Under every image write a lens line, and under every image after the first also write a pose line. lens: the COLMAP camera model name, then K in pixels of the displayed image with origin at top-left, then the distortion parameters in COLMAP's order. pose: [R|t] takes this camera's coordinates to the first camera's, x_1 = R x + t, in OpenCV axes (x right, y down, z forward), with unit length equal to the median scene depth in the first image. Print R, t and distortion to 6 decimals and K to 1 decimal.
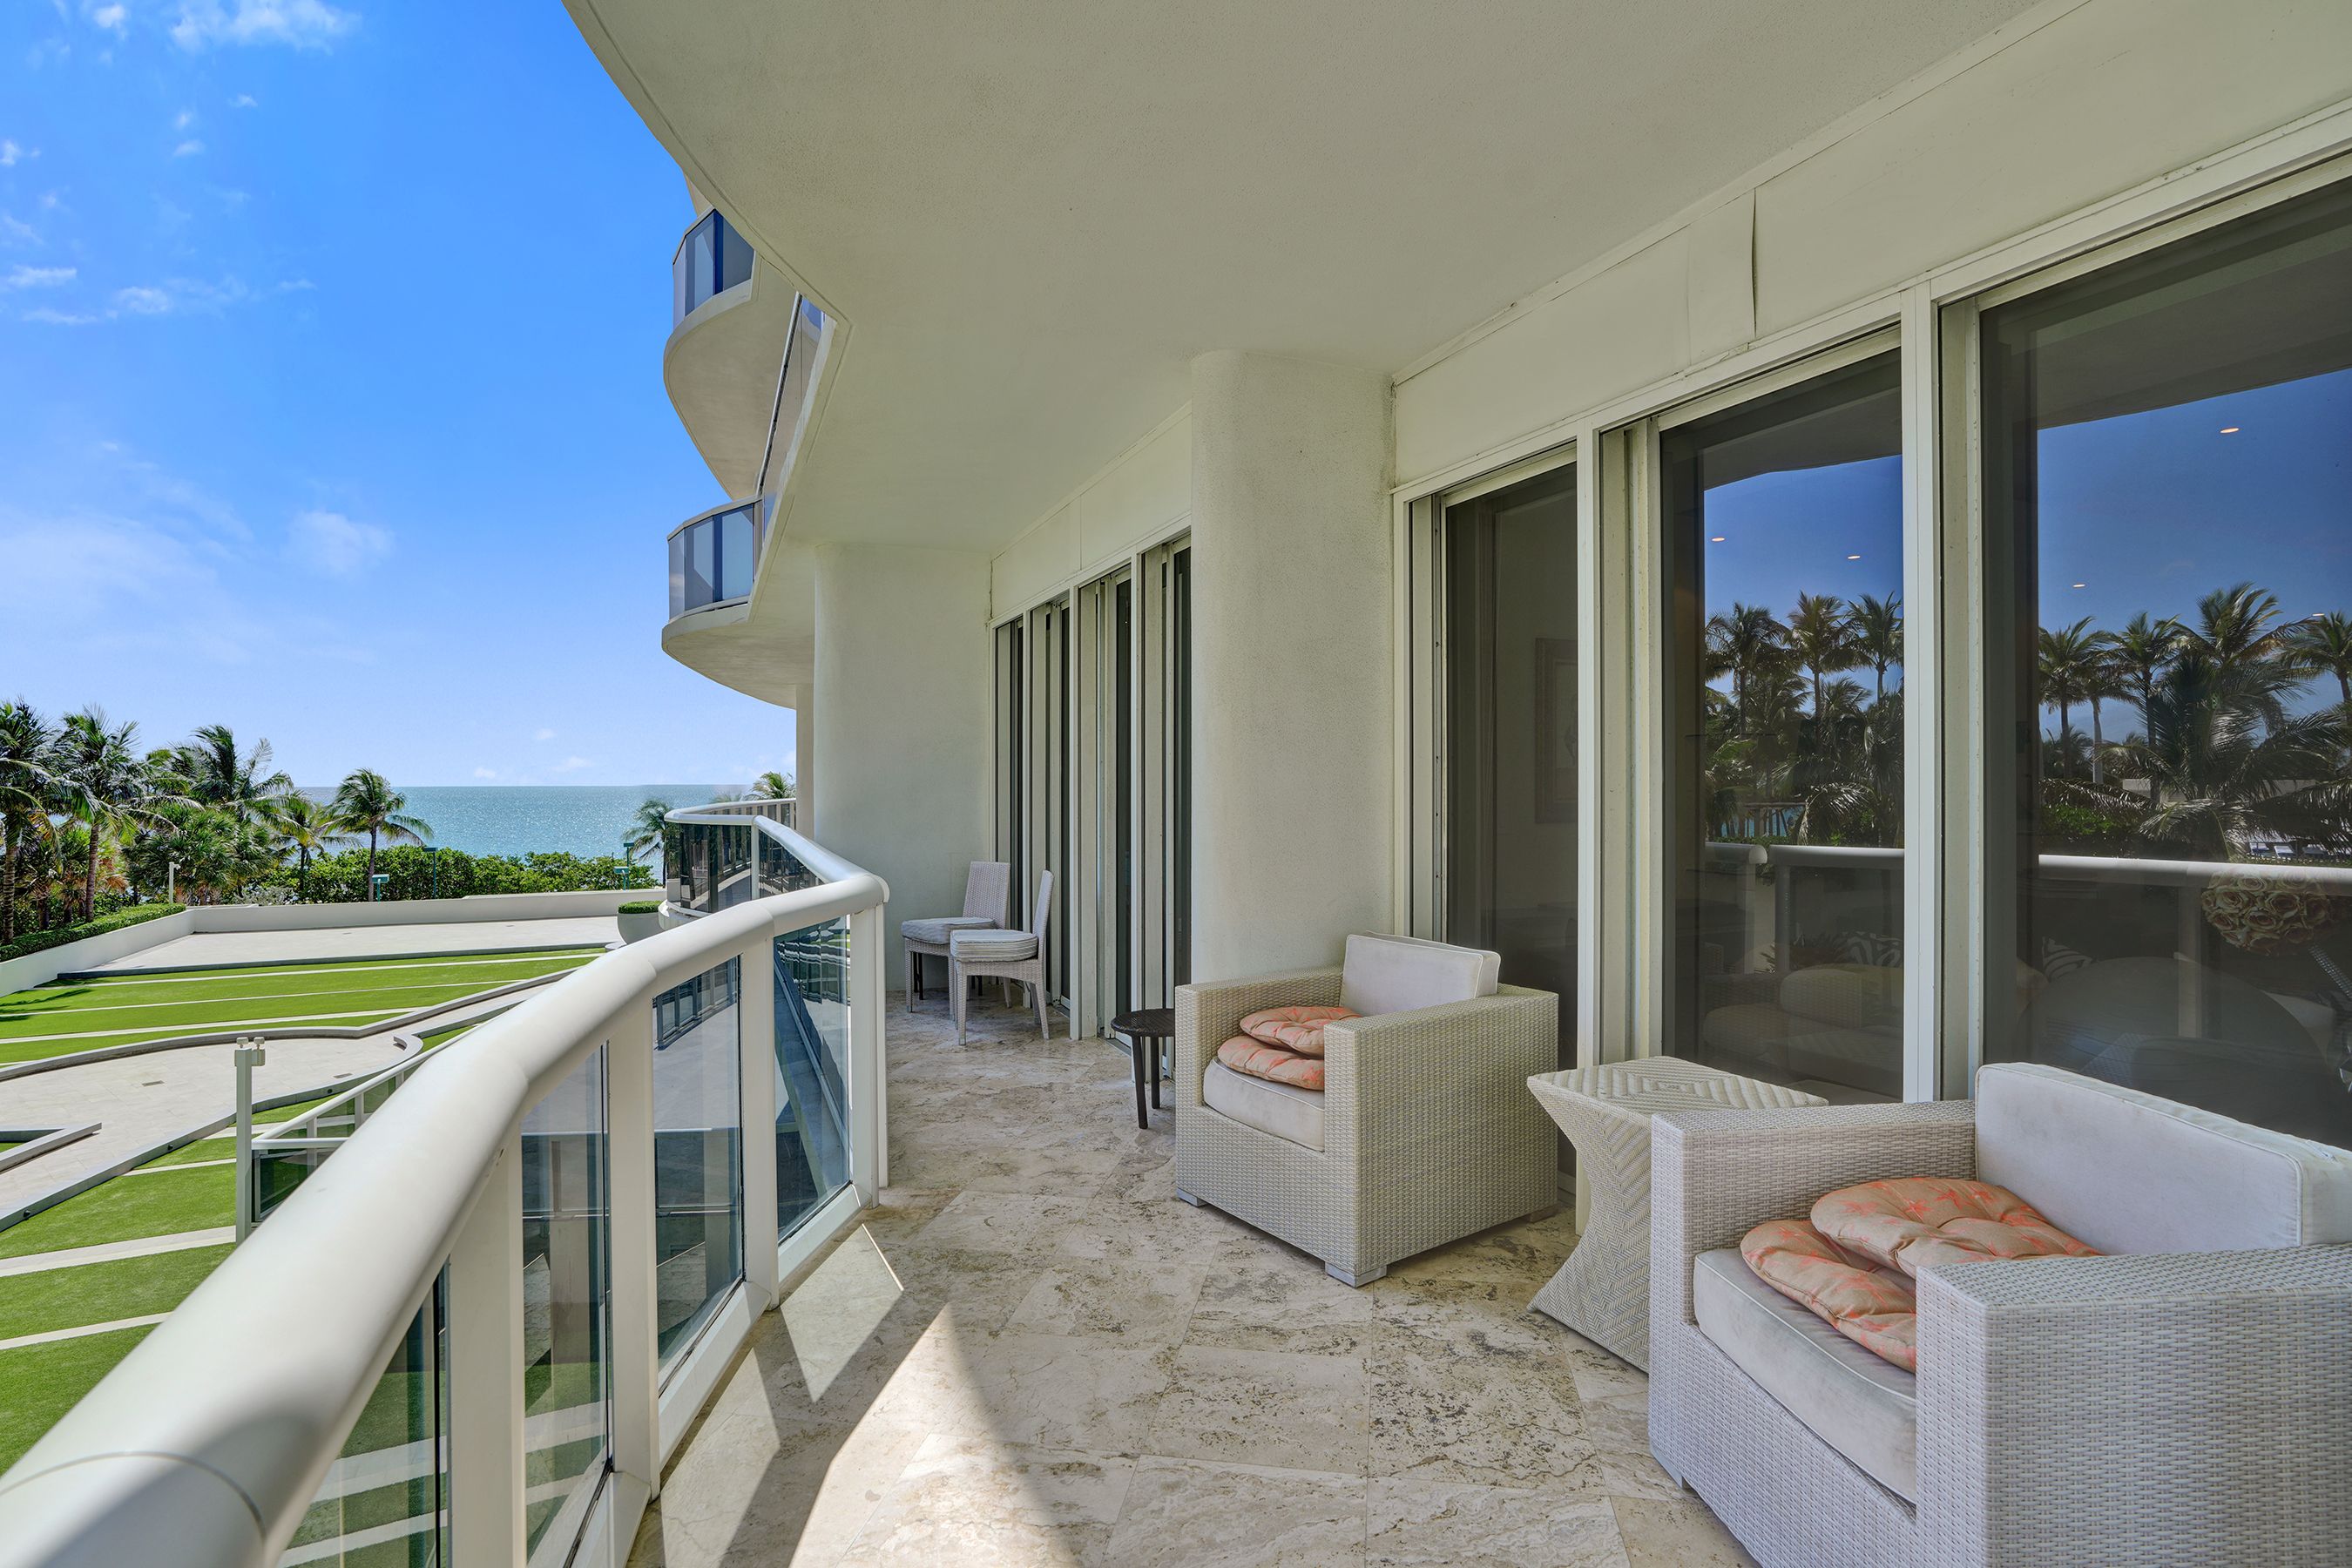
lens RADIAL K [[1120.4, 0, 1181.3], [0, 1120.4, 772.6], [0, 0, 1]] dist [-0.056200, 0.028442]
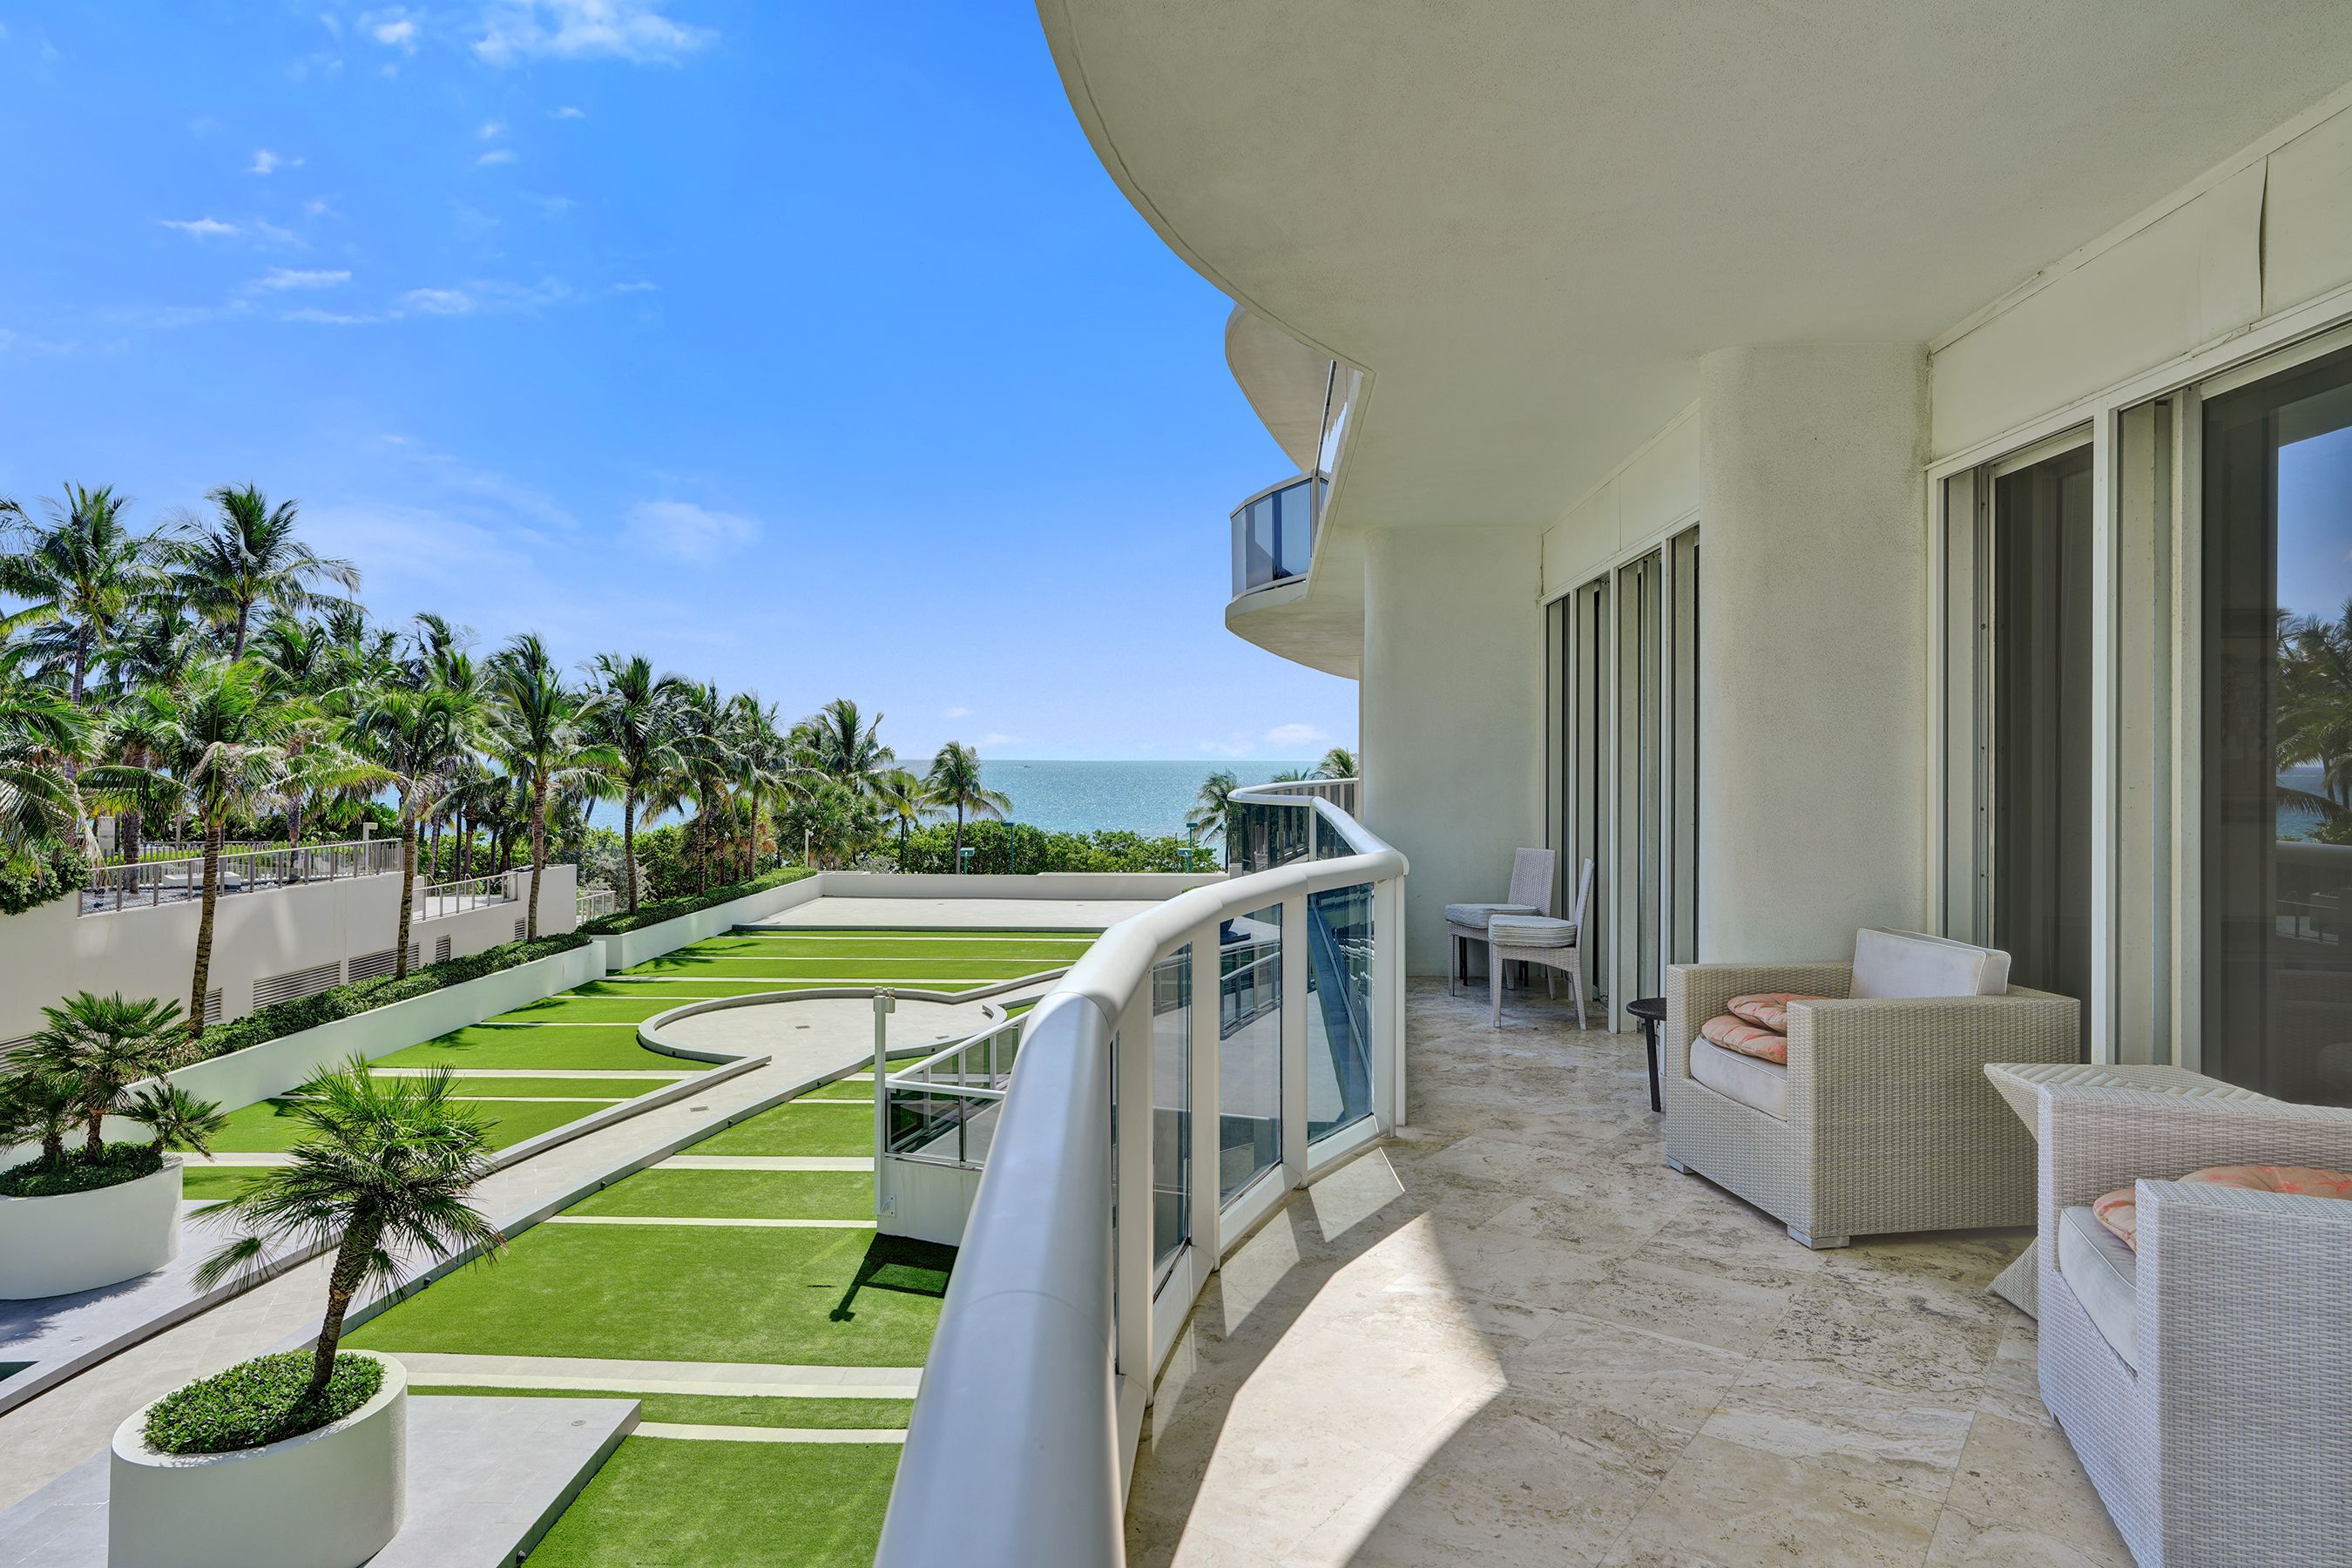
lens RADIAL K [[1364.0, 0, 1180.6], [0, 1364.0, 746.9], [0, 0, 1]] dist [-0.020360, 0.000213]
pose [[0.891170, 0.002710, -0.453662, 0.057937], [-0.002767, 0.999996, 0.000539, -0.005340], [0.453662, 0.000775, 0.891174, -0.124676]]
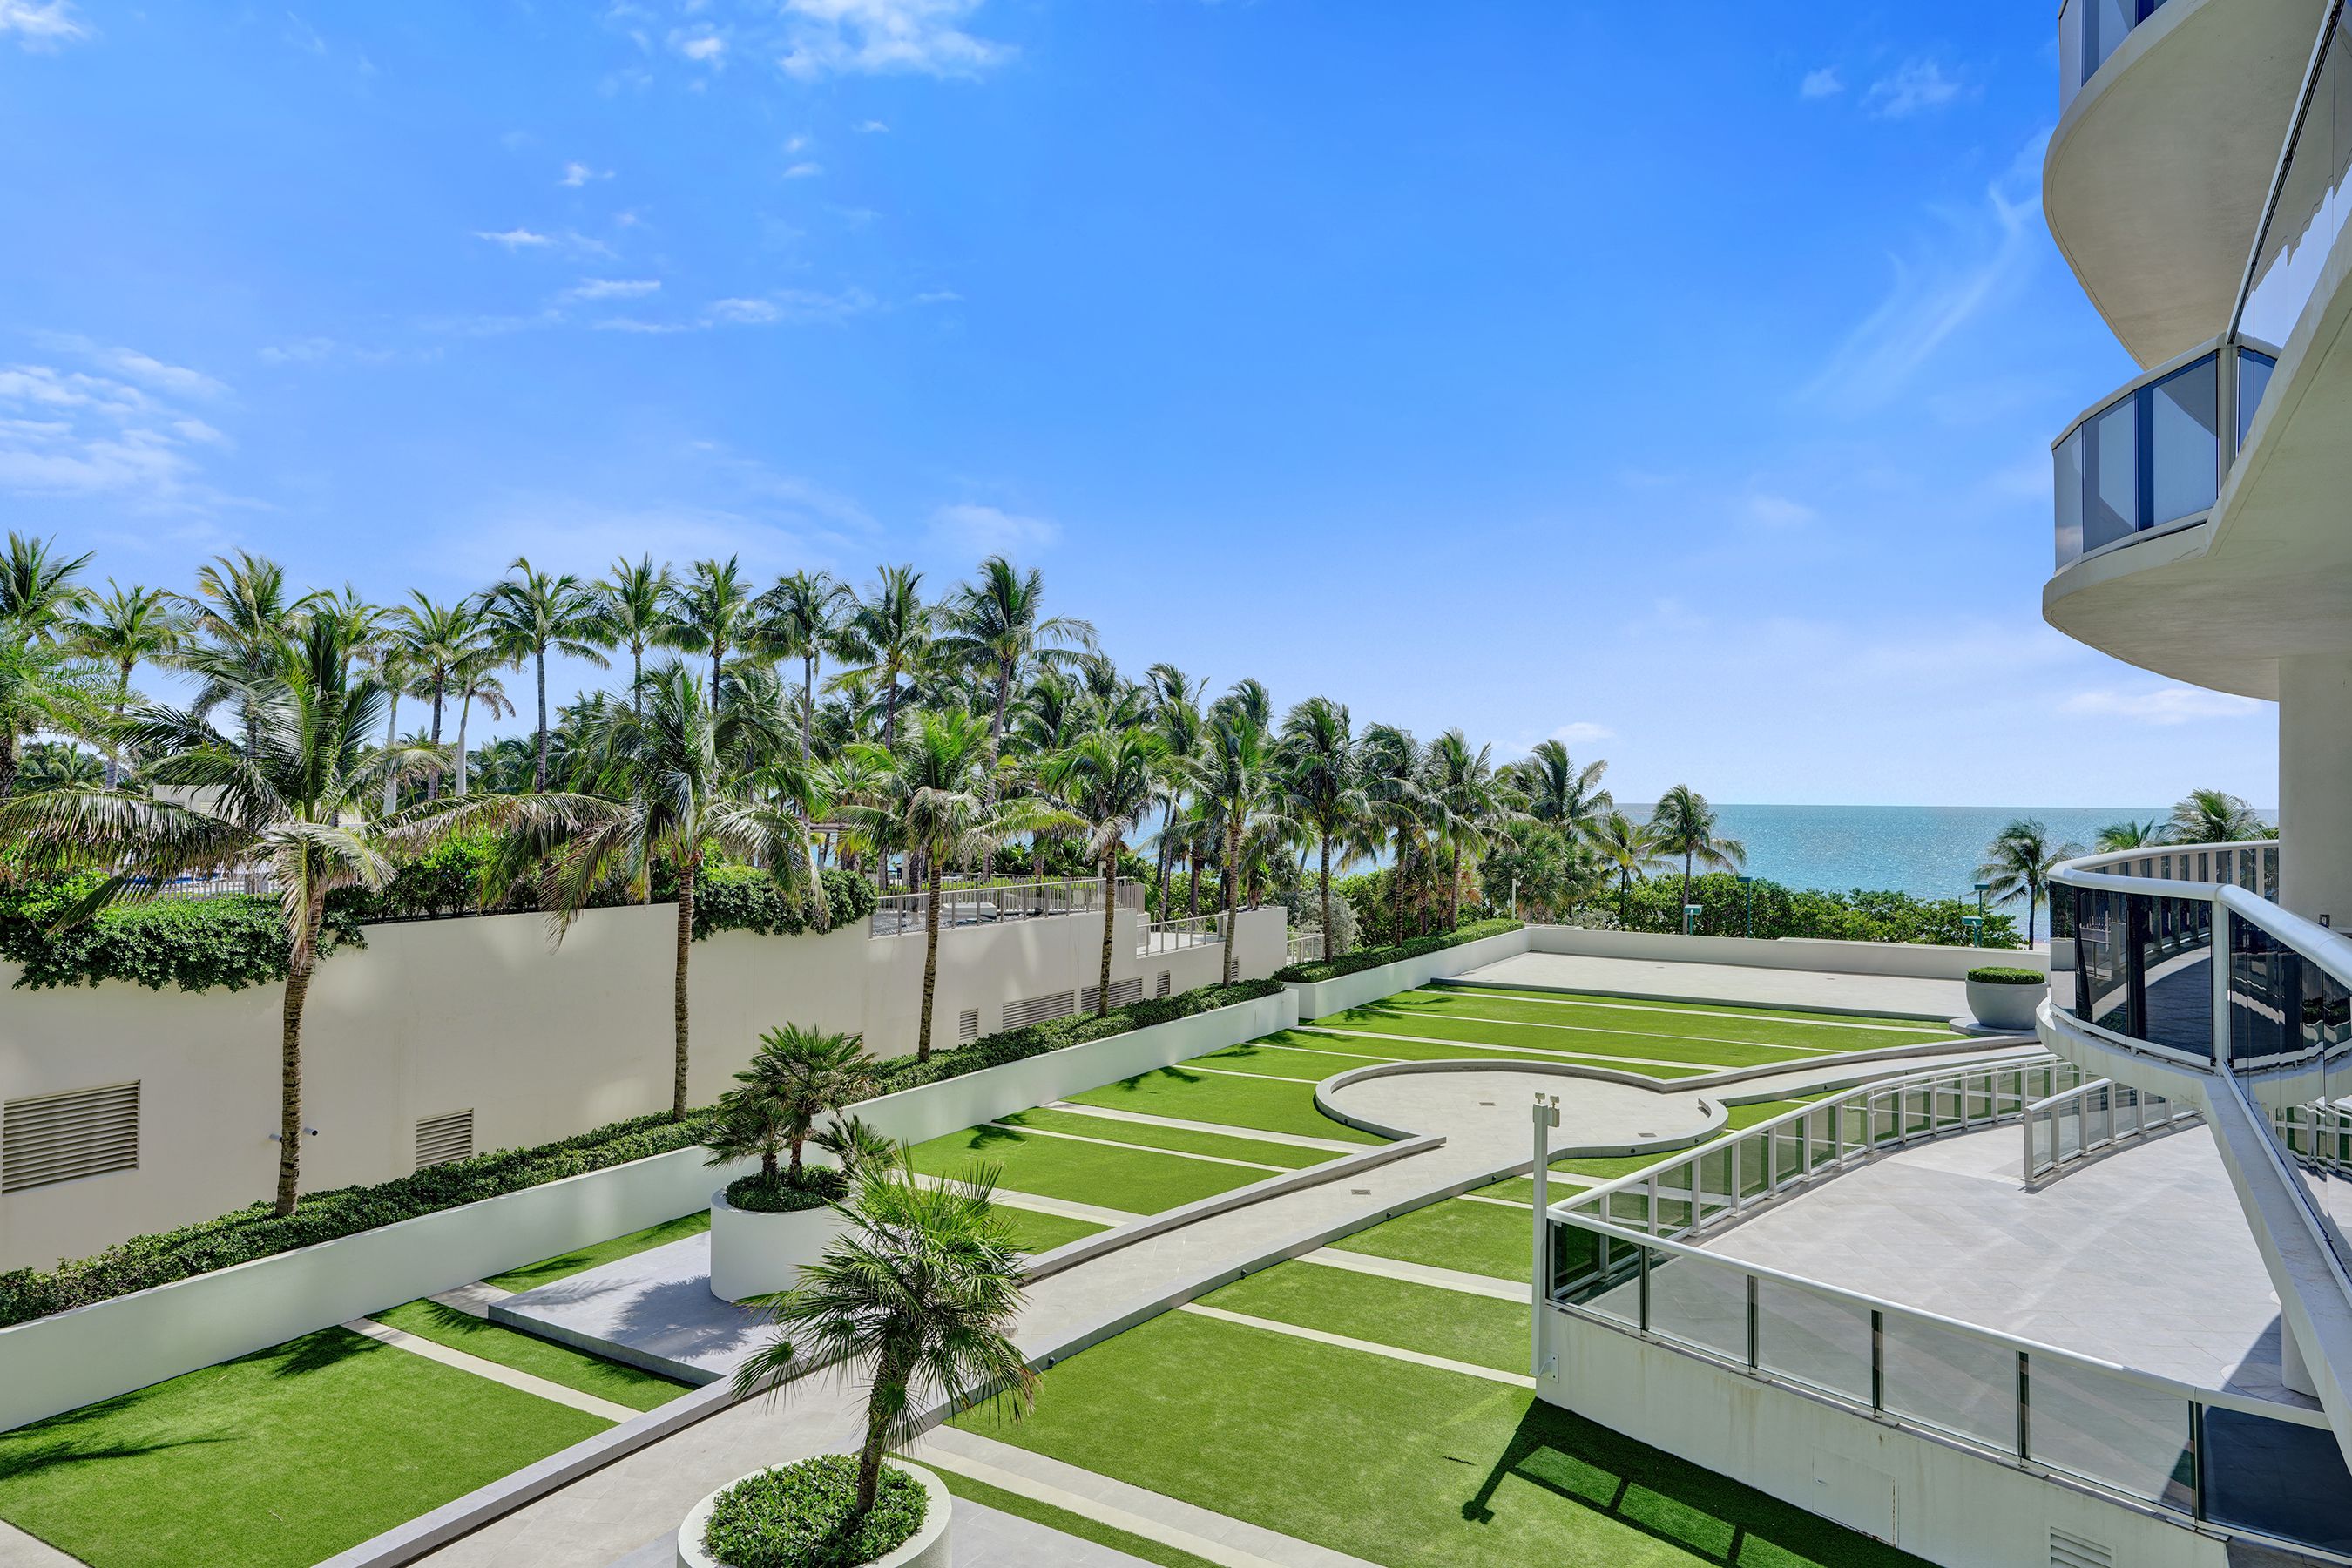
lens RADIAL K [[1380.7, 0, 1206.9], [0, 1380.7, 784.6], [0, 0, 1]] dist [-0.025515, 0.038150]
pose [[0.560532, 0.001428, -0.828132, -0.079493], [-0.004437, 0.999989, -0.001278, -0.010069], [0.828121, 0.004391, 0.560532, 0.147255]]
